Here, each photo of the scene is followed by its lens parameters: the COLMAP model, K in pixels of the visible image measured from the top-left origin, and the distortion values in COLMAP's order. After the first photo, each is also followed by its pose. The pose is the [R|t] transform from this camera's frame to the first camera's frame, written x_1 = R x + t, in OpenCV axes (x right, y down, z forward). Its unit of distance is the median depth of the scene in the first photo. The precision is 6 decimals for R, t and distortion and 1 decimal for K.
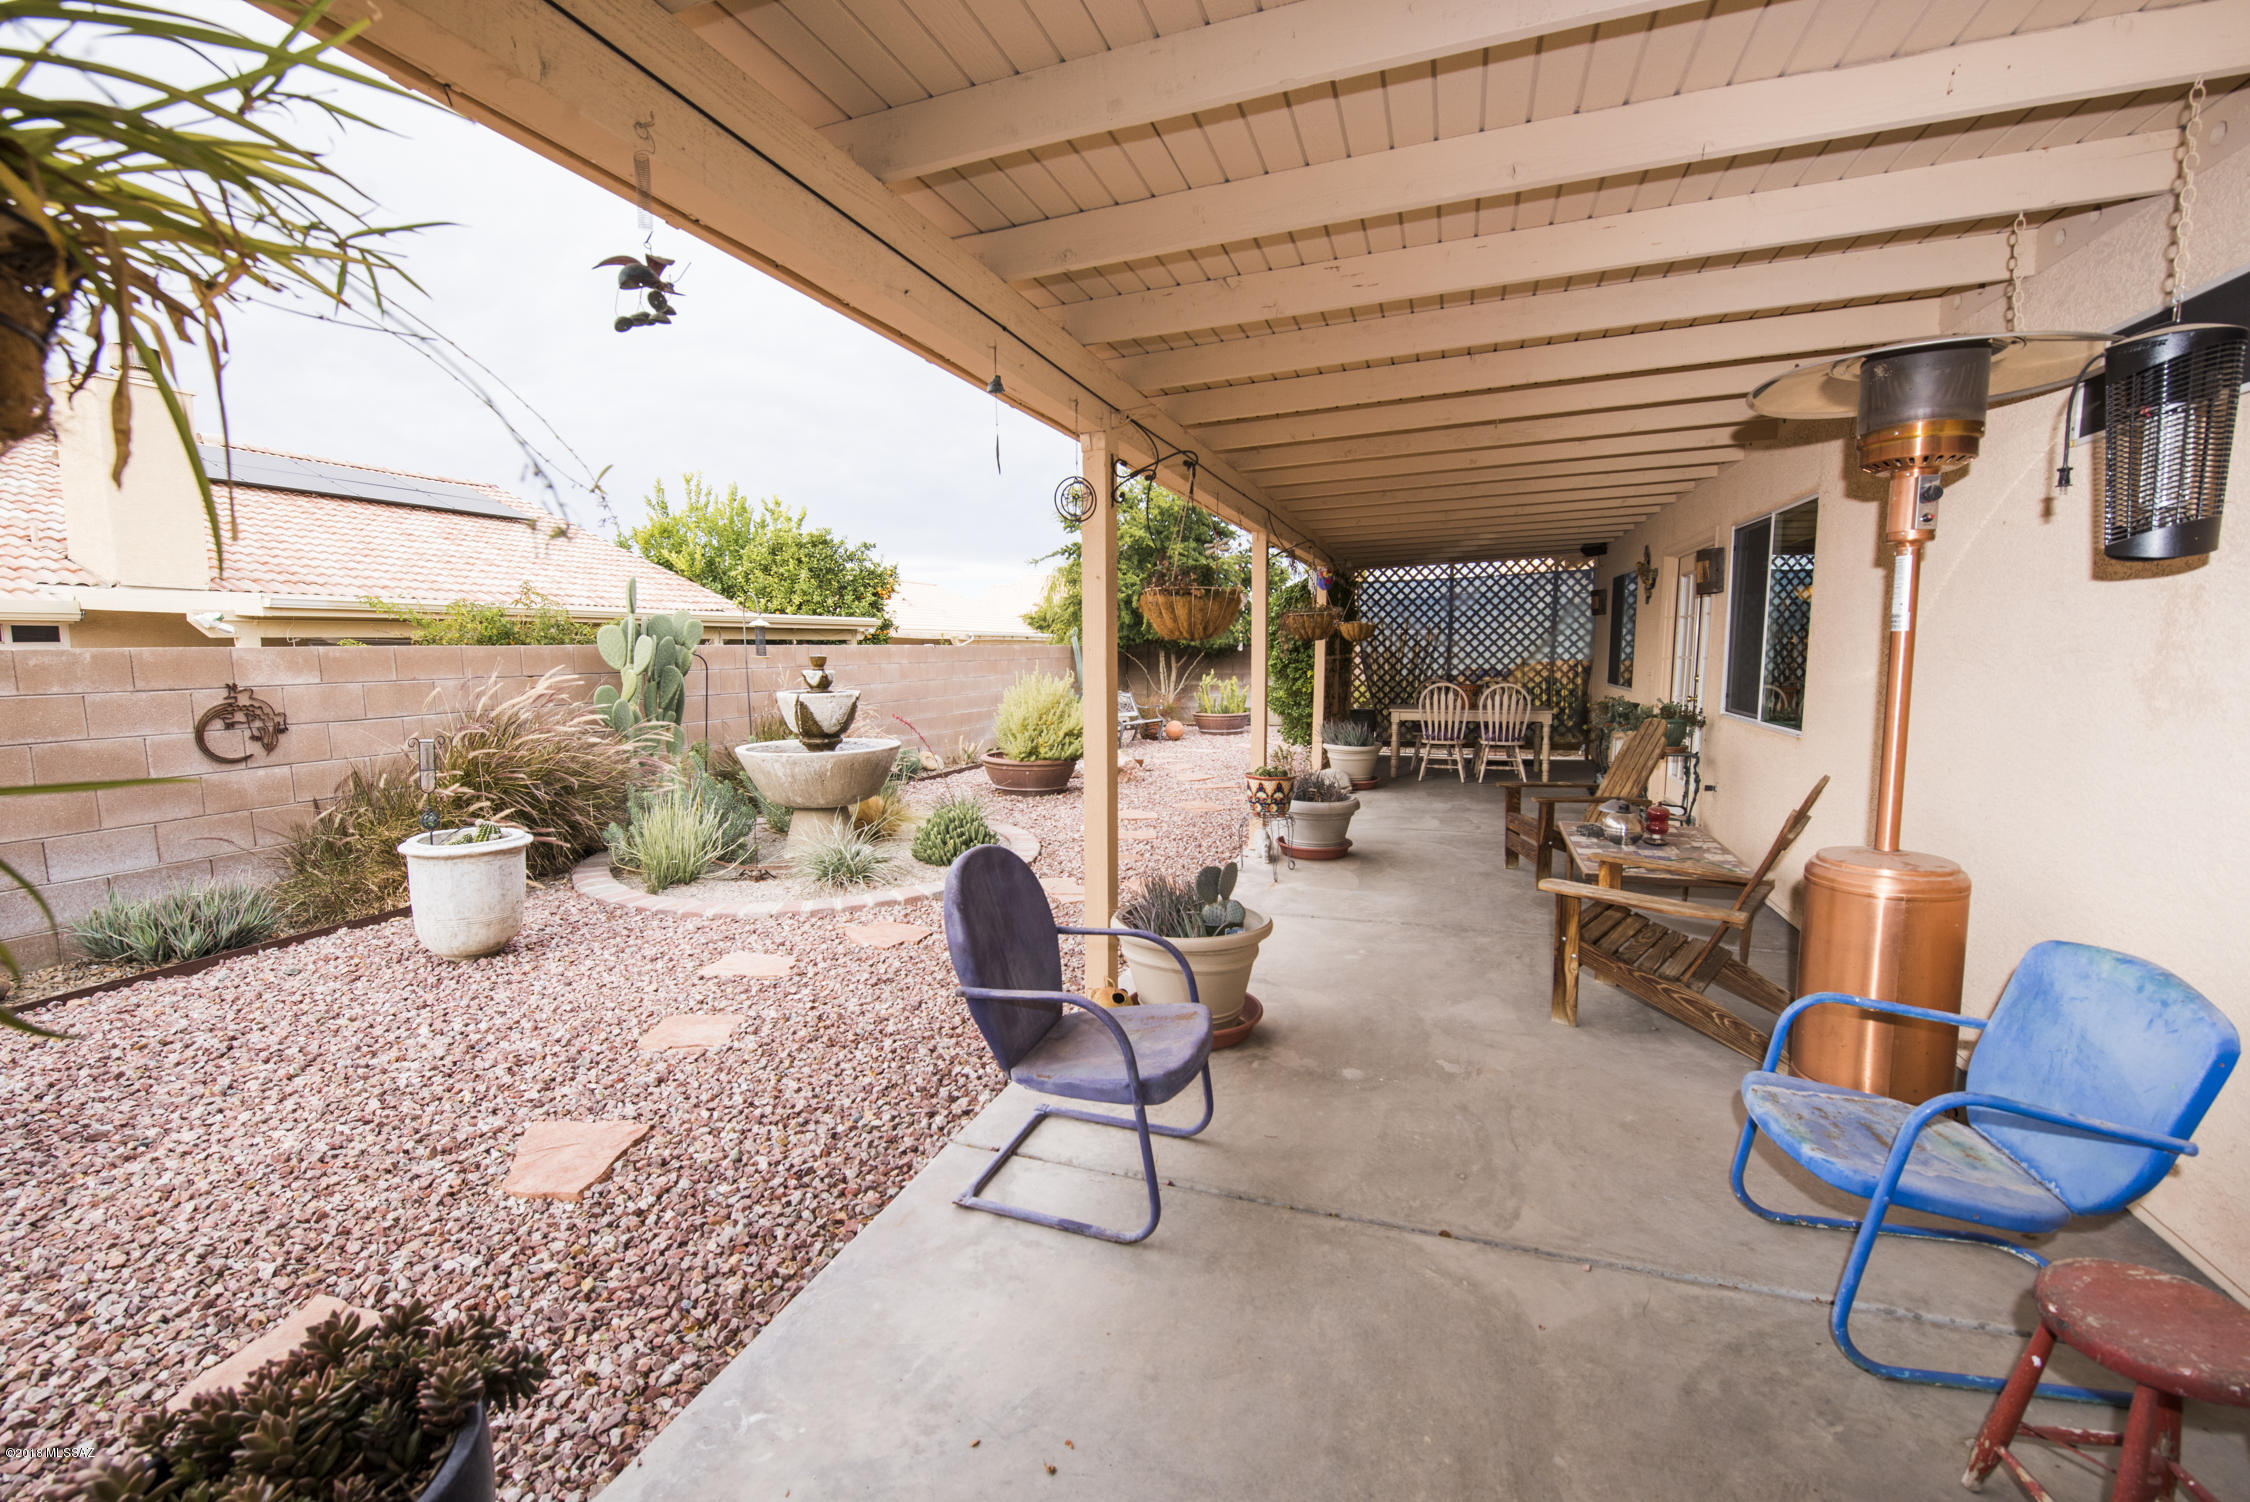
lens RADIAL K [[971.3, 0, 1125.0], [0, 971.3, 751.0], [0, 0, 1]] dist [-0.000678, -0.000031]
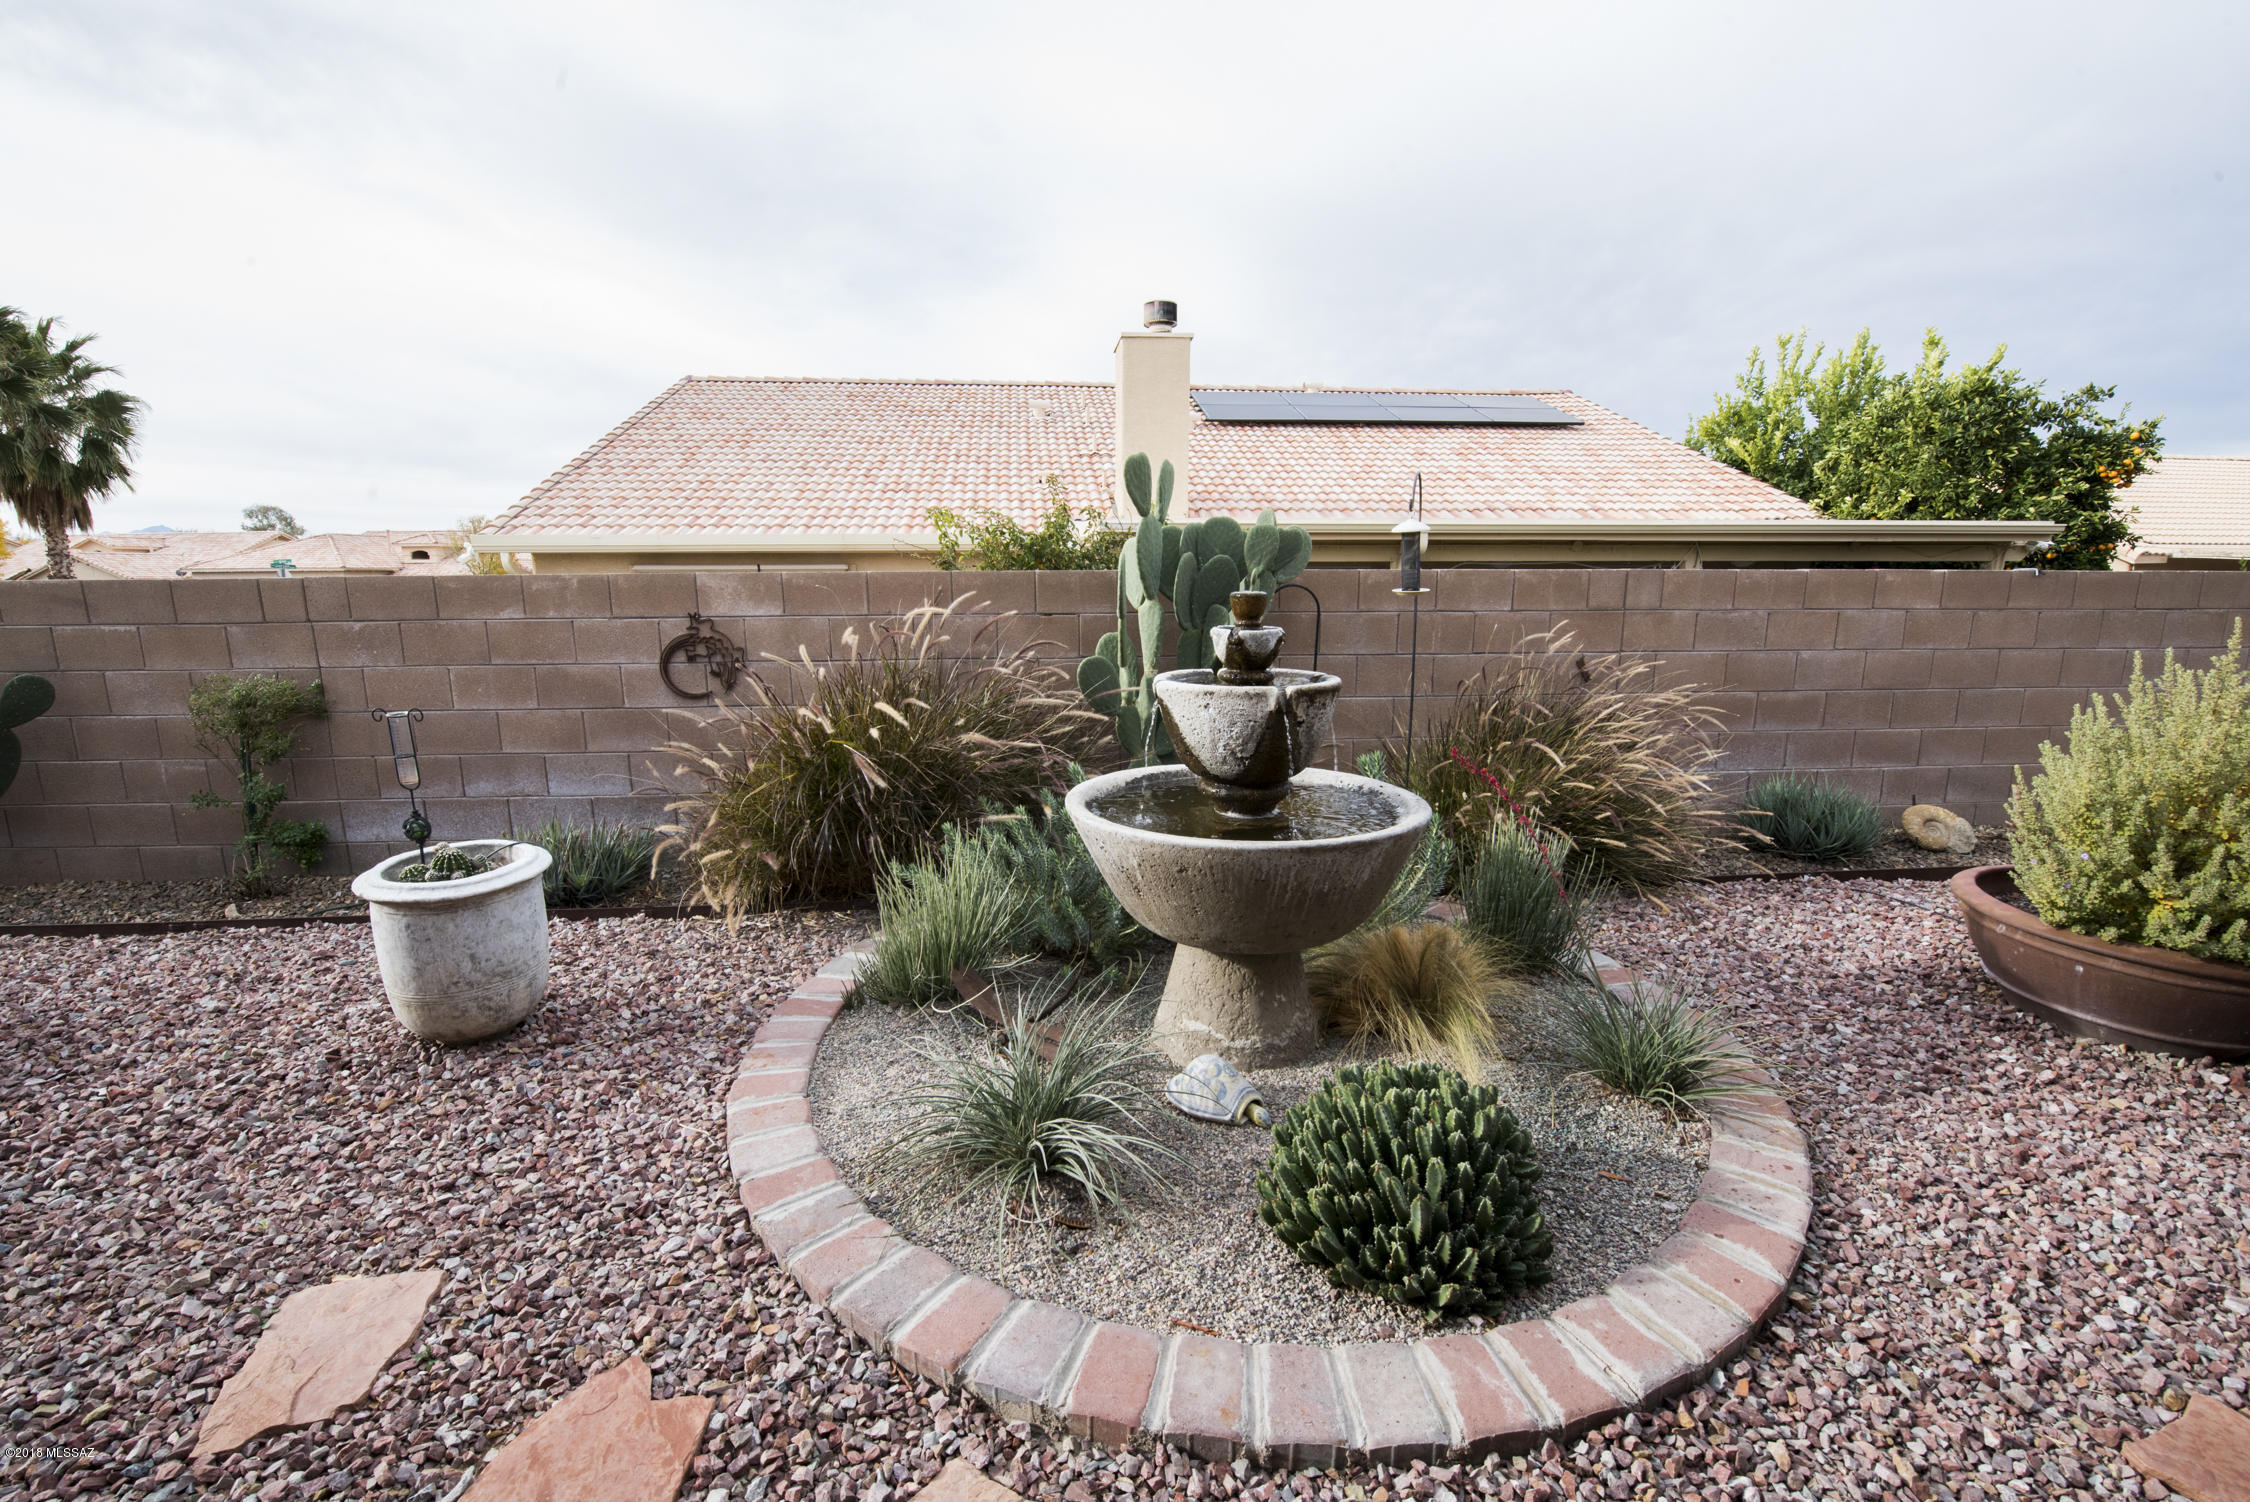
lens RADIAL K [[946.7, 0, 1122.0], [0, 946.7, 755.3], [0, 0, 1]] dist [-0.012540, -0.002894]
pose [[0.416697, 0.183819, -0.890266, 0.017763], [-0.100620, 0.982651, 0.155798, -0.033636], [0.903459, 0.024659, 0.427964, 0.285101]]
